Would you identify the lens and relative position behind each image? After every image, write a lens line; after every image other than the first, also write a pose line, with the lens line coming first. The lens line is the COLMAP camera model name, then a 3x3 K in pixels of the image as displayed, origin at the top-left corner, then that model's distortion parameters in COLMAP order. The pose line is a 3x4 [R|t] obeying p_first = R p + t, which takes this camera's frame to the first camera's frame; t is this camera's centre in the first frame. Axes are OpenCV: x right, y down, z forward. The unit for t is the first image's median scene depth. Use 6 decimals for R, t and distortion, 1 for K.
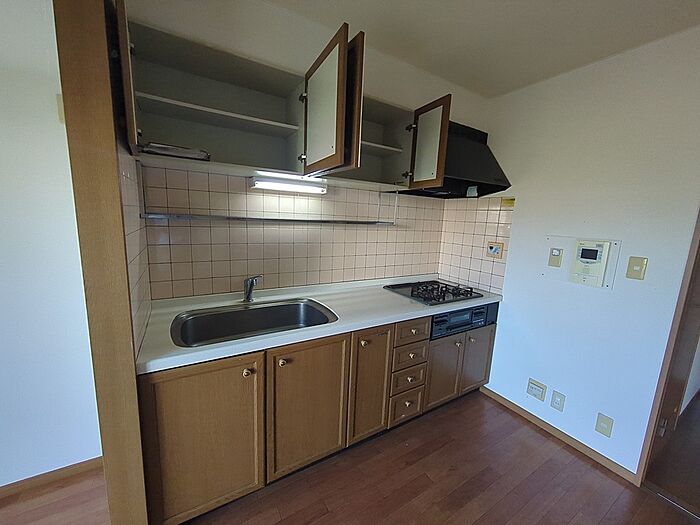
lens RADIAL K [[277.0, 0, 349.1], [0, 277.0, 263.6], [0, 0, 1]] dist [0.002684, 0.000268]
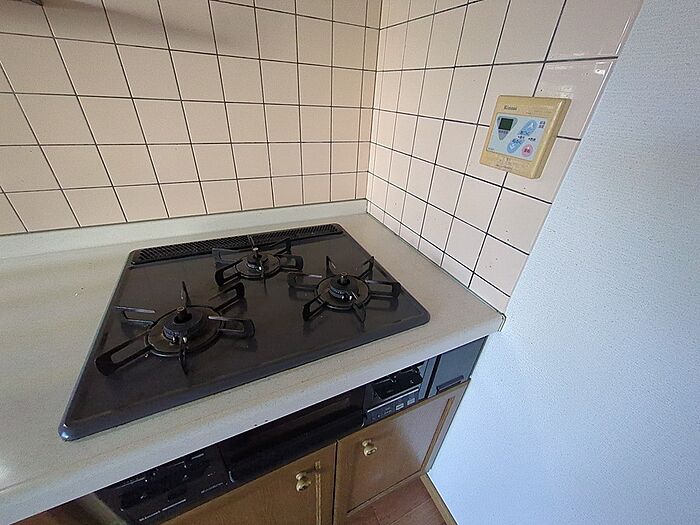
lens RADIAL K [[277.0, 0, 349.5], [0, 277.0, 263.1], [0, 0, 1]] dist [0.002684, 0.000268]
pose [[0.995965, 0.053955, -0.071711, 0.408005], [-0.022831, 0.925127, 0.378972, -0.035343], [0.086789, -0.375805, 0.922626, 0.737182]]
